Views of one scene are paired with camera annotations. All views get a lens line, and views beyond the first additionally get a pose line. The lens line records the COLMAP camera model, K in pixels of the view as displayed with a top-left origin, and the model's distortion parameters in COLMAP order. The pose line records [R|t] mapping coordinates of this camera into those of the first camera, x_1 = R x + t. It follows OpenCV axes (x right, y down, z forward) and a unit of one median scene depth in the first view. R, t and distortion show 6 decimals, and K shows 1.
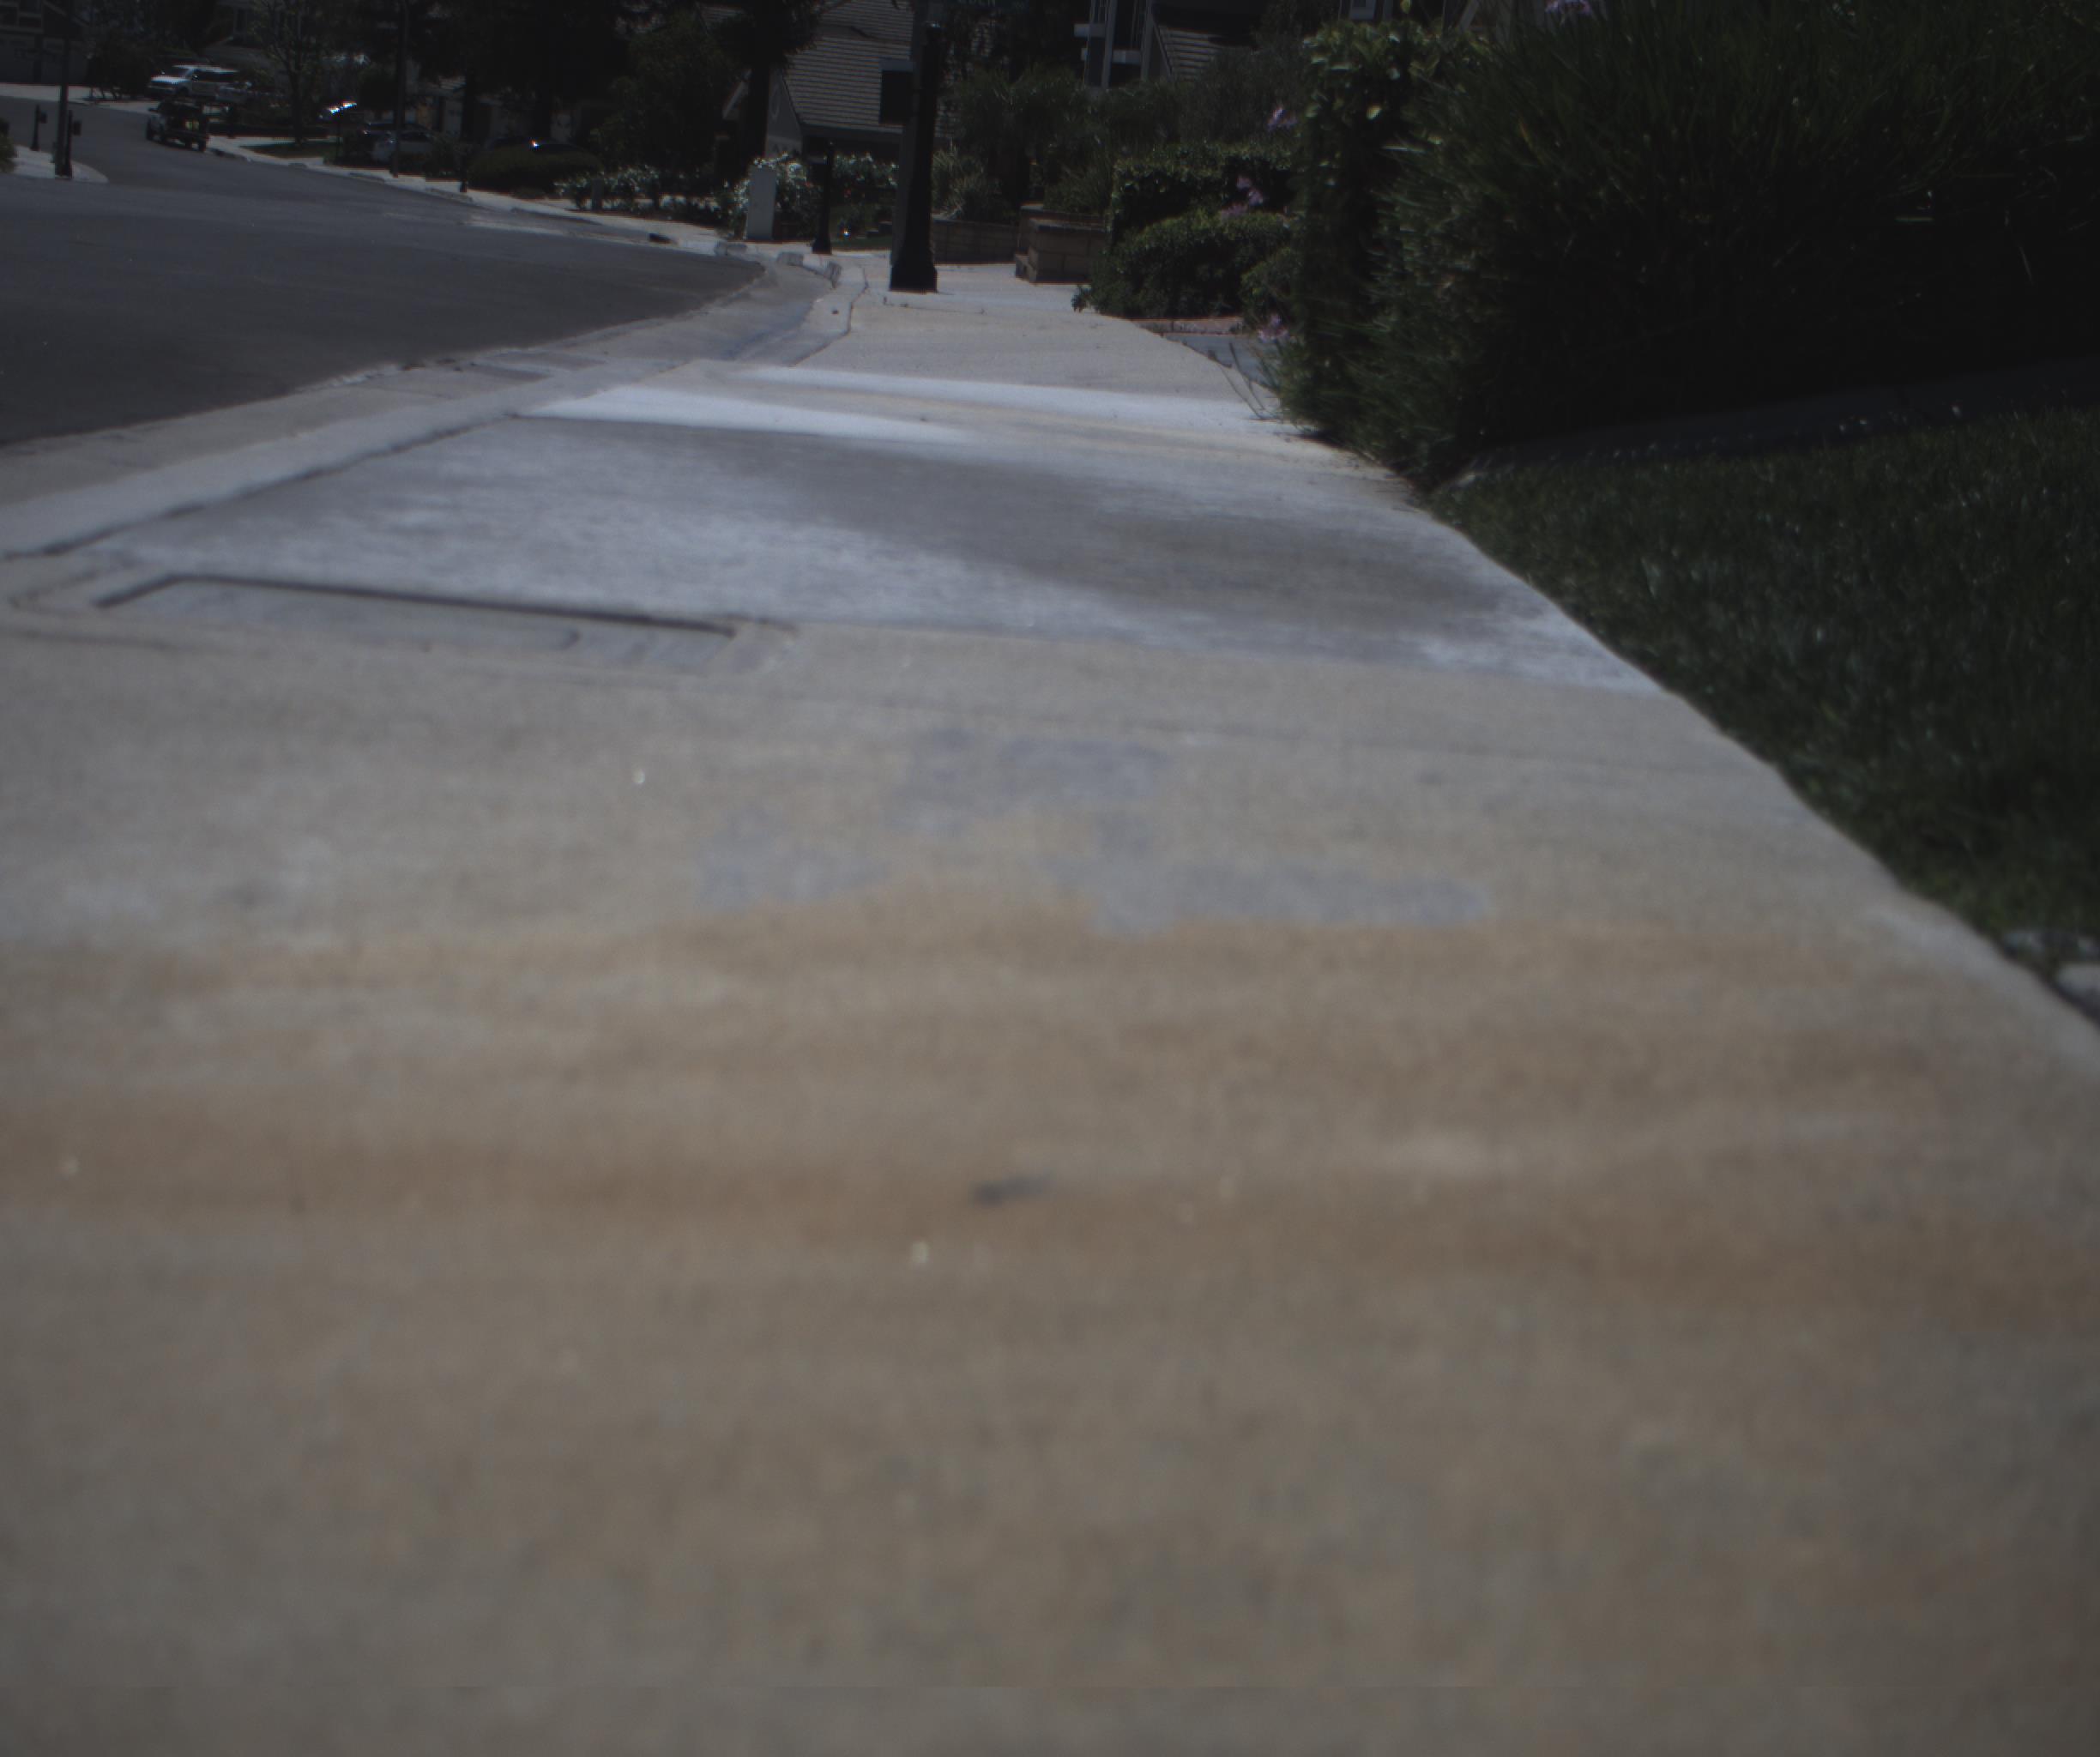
lens RADIAL K [[4011.3, 0, 1050.0], [0, 4011.3, 878.5], [0, 0, 1]] dist [-0.184494, 0.951641]
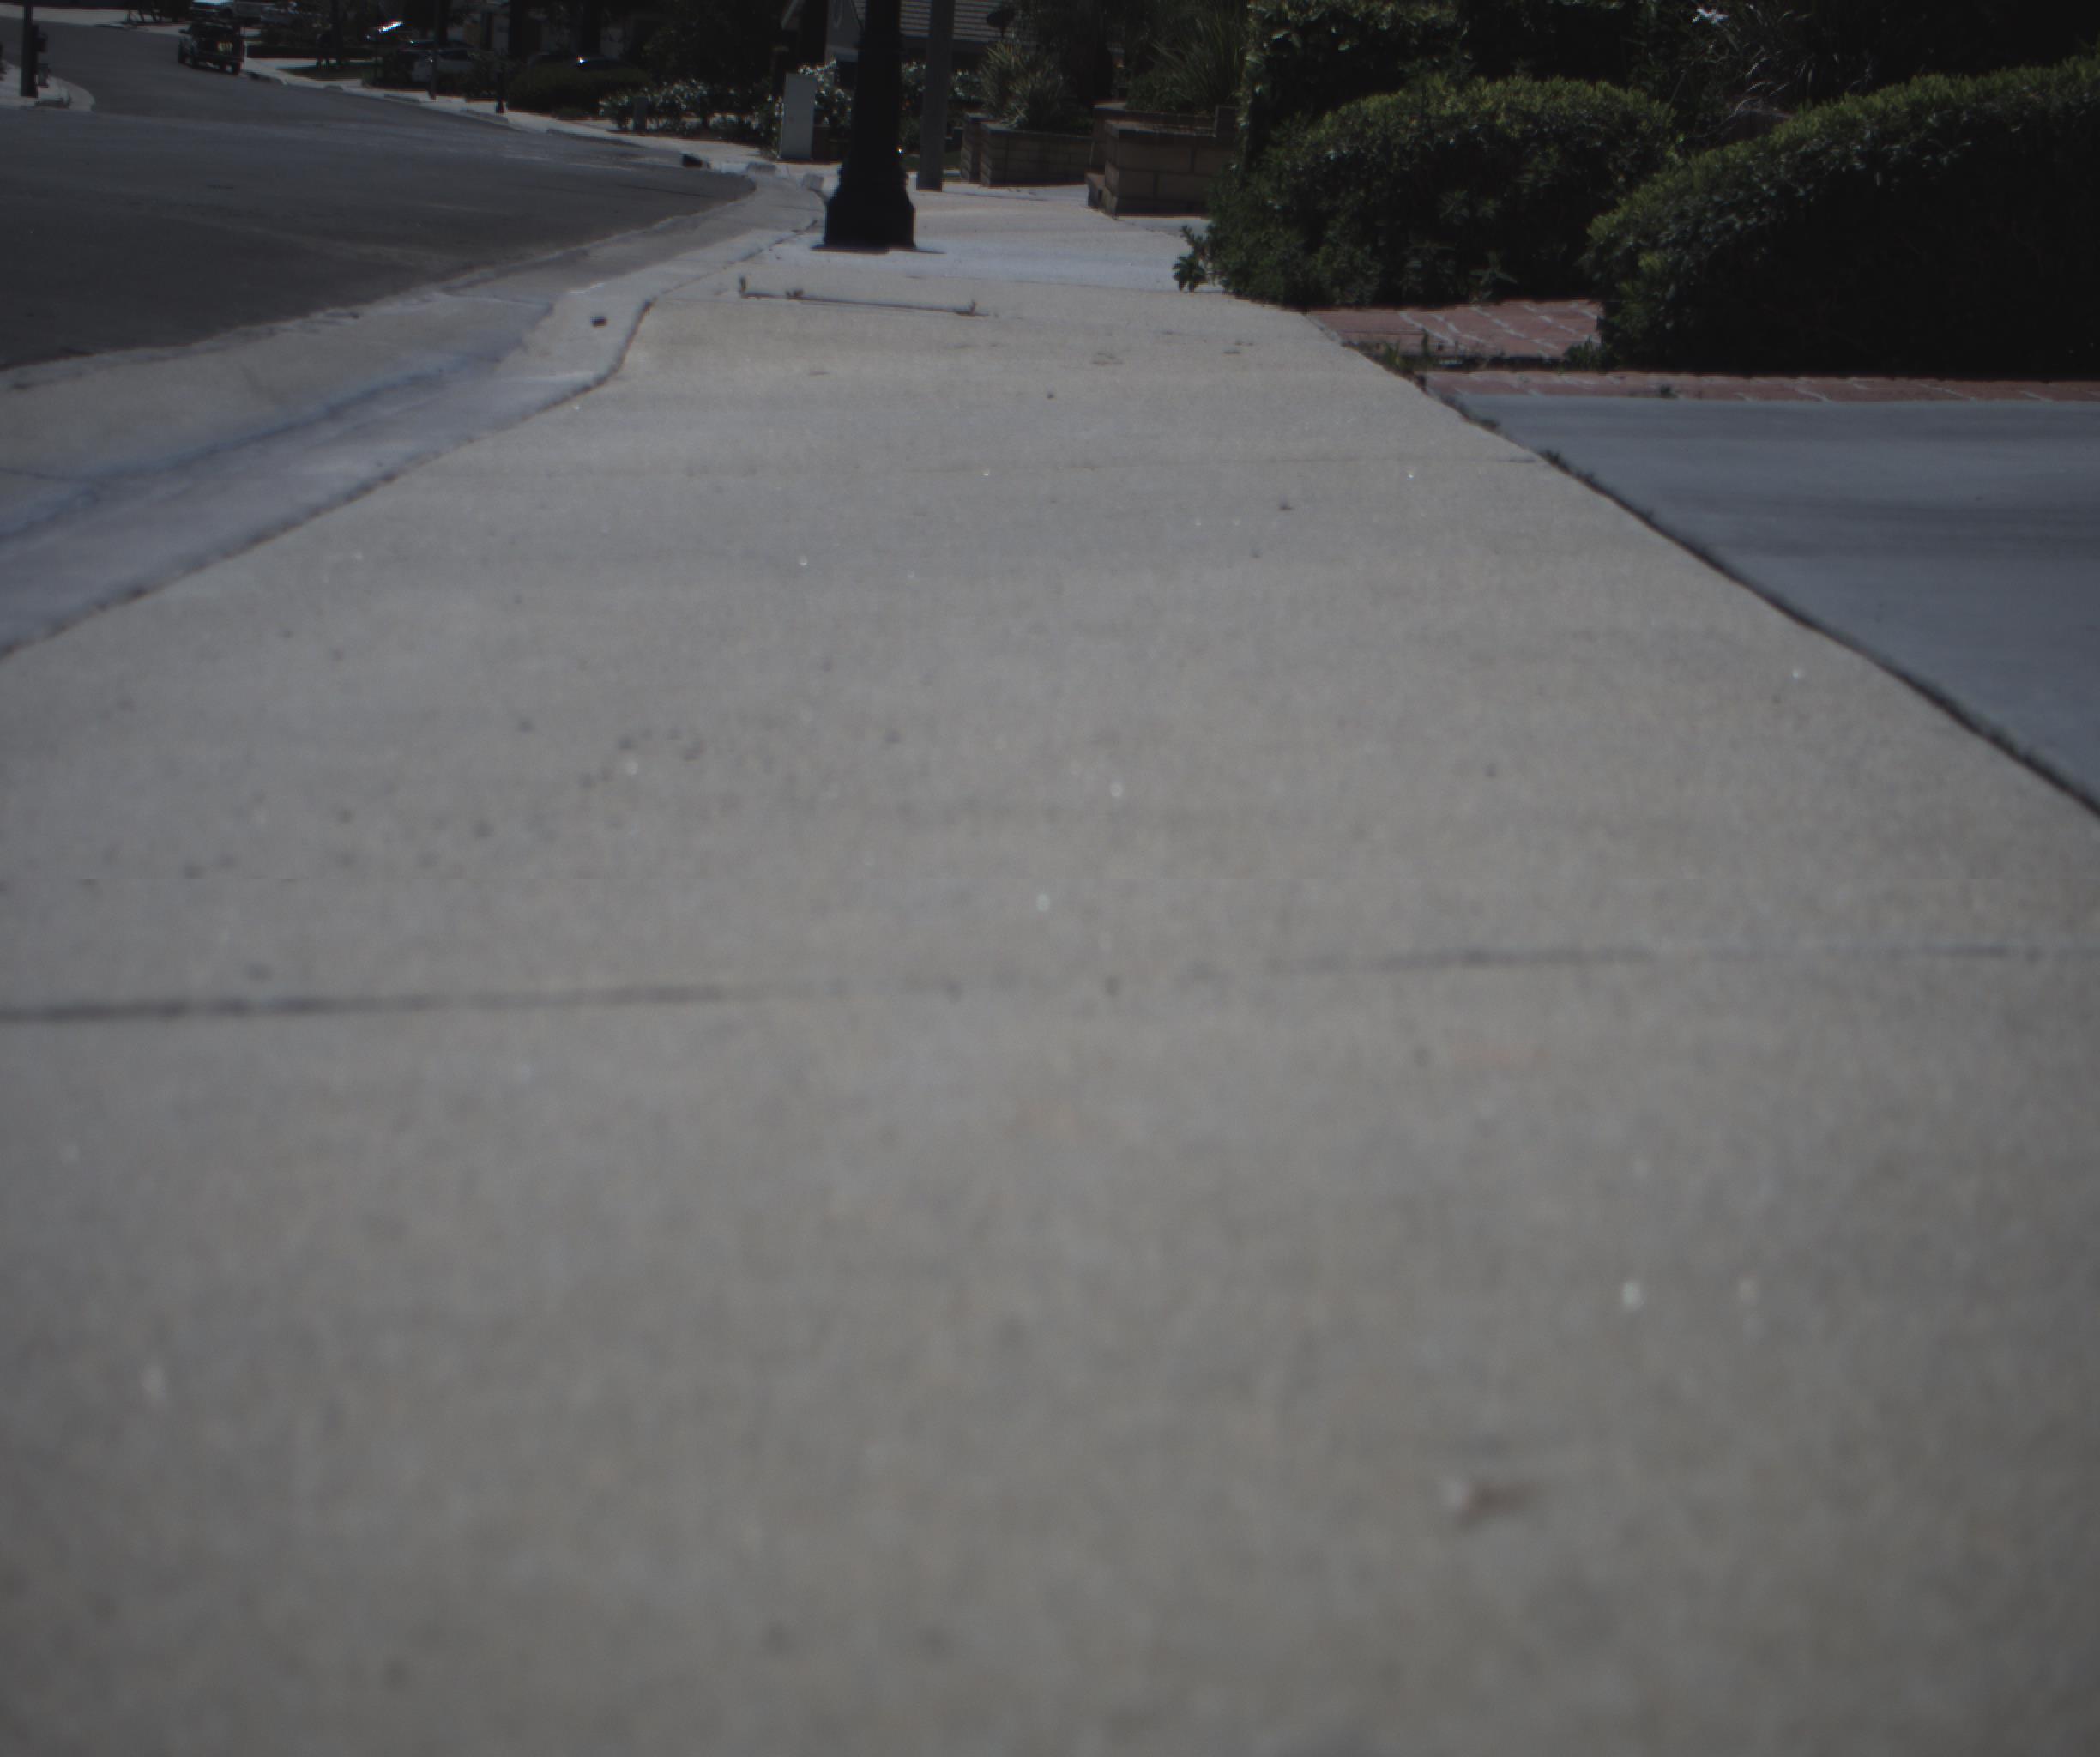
lens RADIAL K [[4011.3, 0, 1050.0], [0, 4011.3, 878.5], [0, 0, 1]] dist [-0.184494, 0.951641]
pose [[0.999643, -0.009760, -0.024857, 0.000310], [0.010252, 0.999752, 0.019757, -0.014792], [0.024658, -0.020005, 0.999496, 0.094709]]
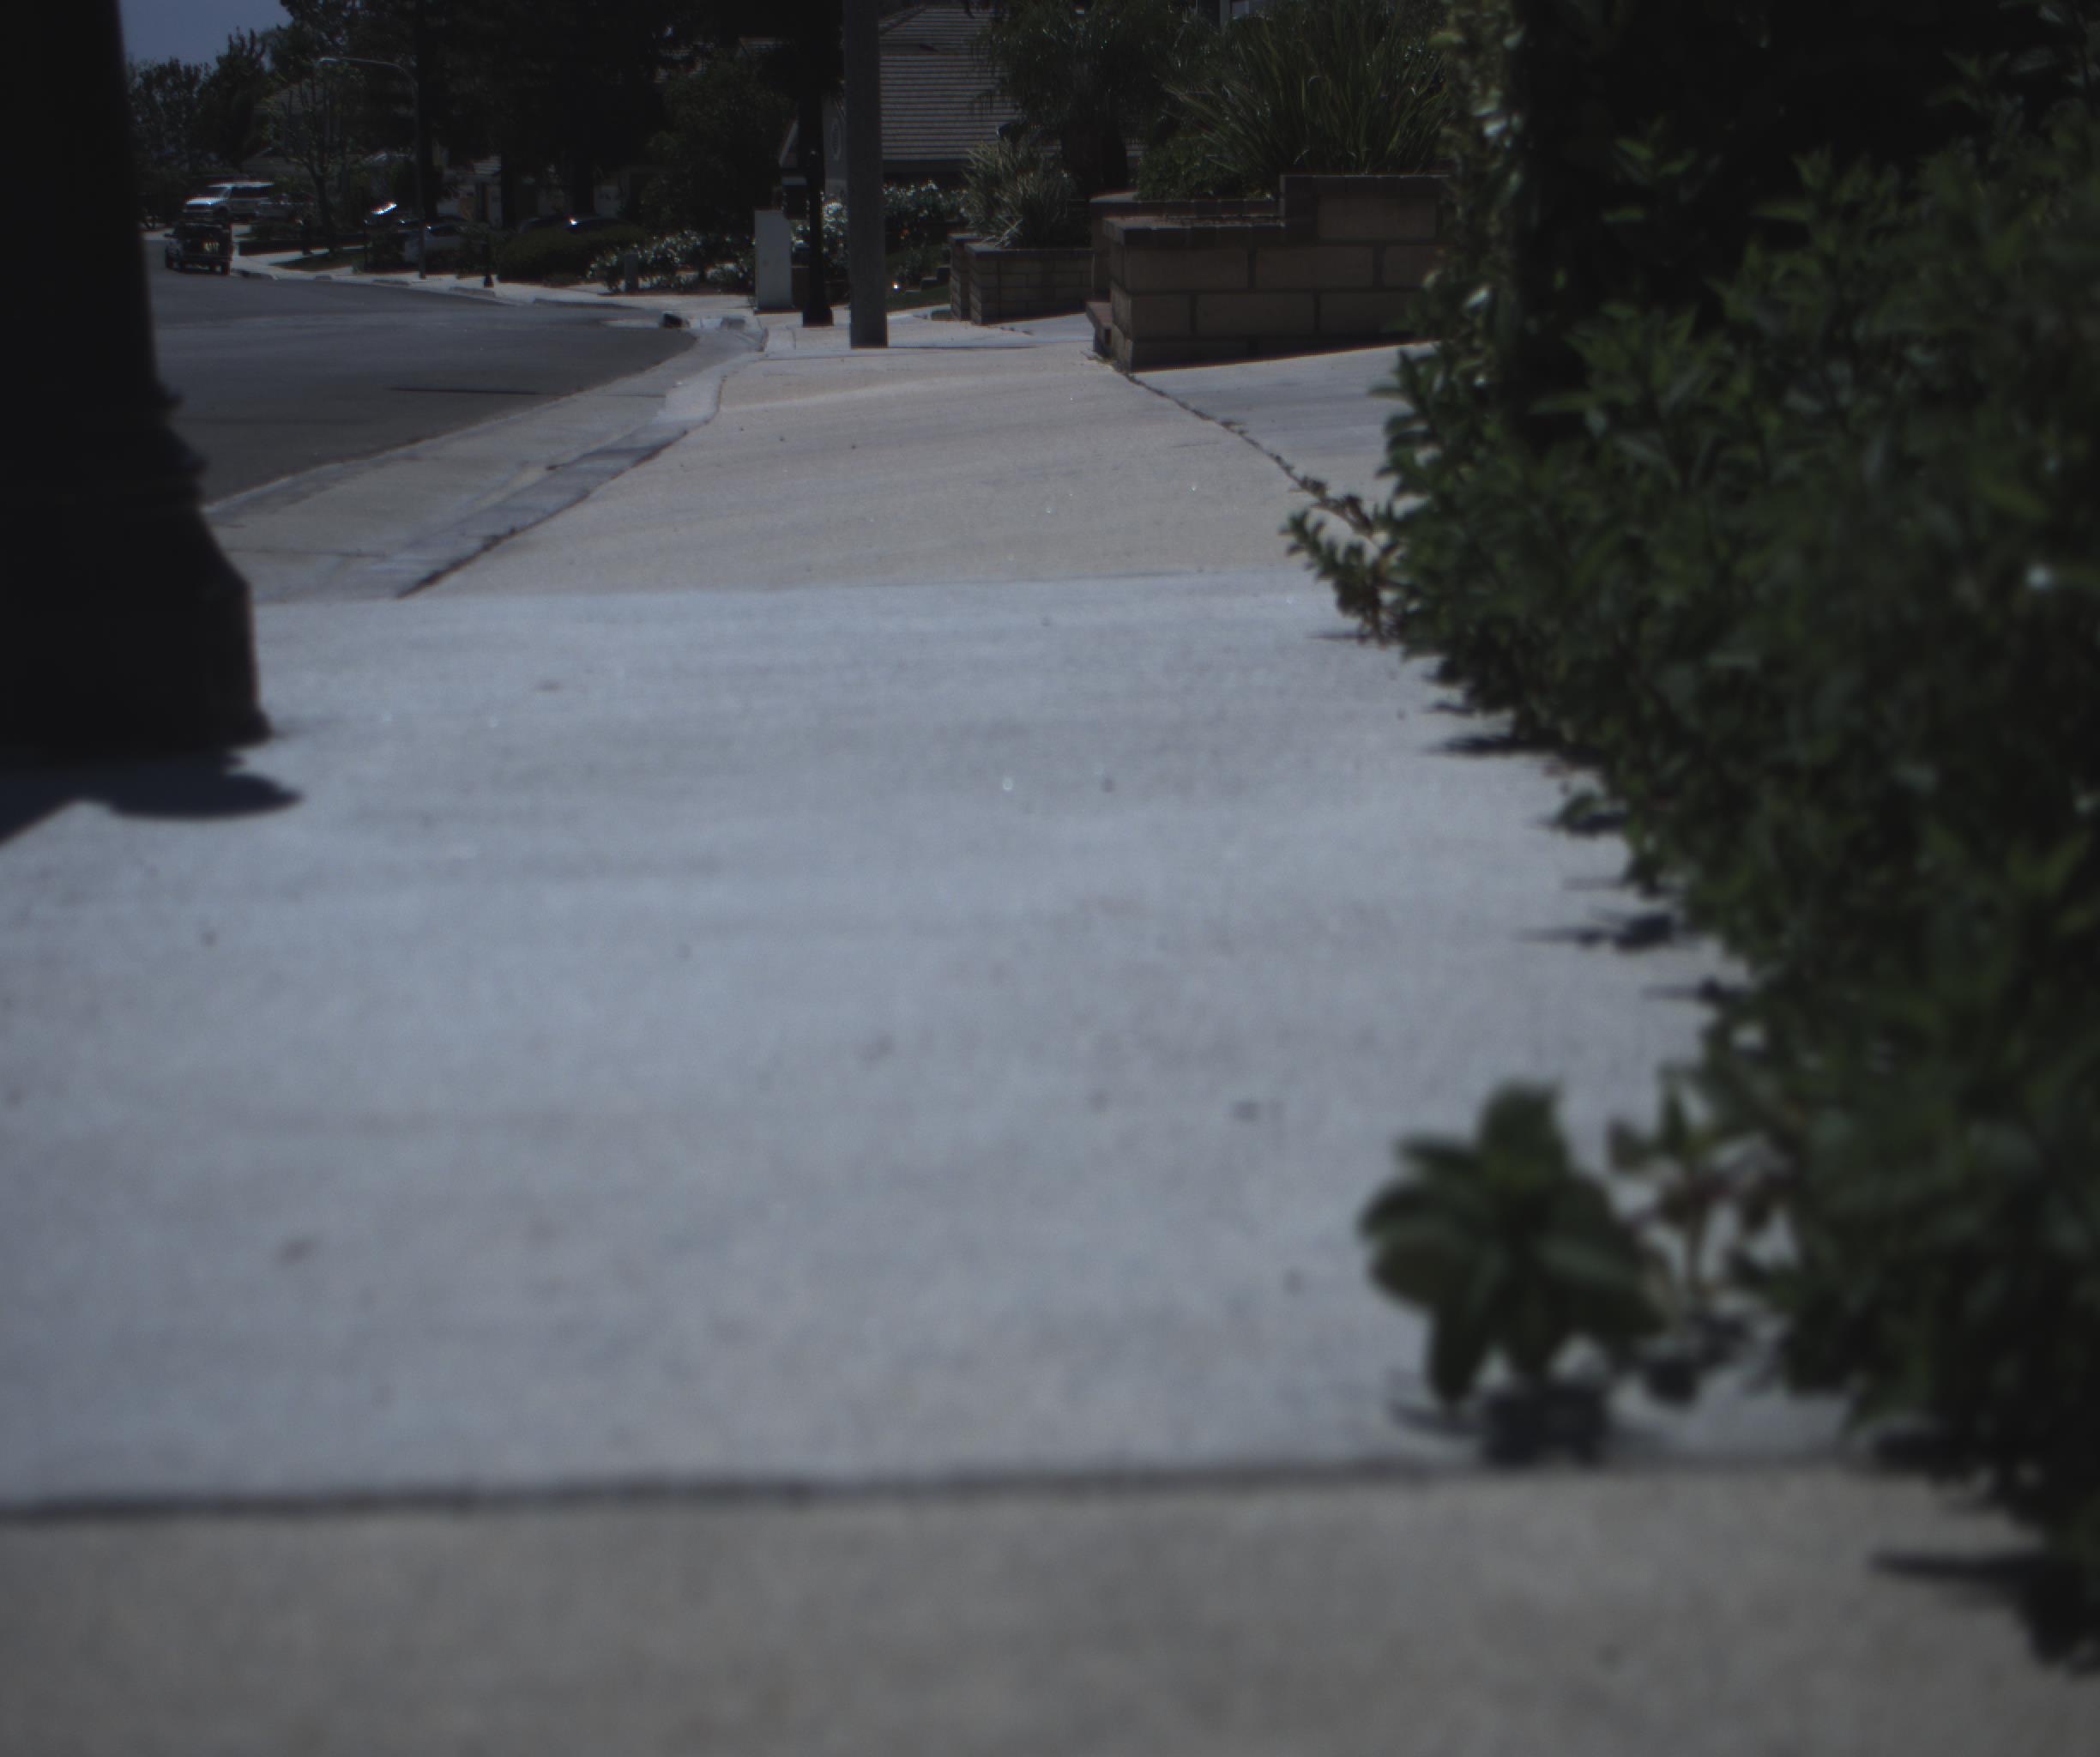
lens RADIAL K [[4011.3, 0, 1050.0], [0, 4011.3, 878.5], [0, 0, 1]] dist [-0.184494, 0.951641]
pose [[0.993043, -0.107067, -0.049013, 0.000745], [0.106669, 0.994237, -0.010669, -0.027418], [0.049873, 0.005366, 0.998741, 0.172556]]
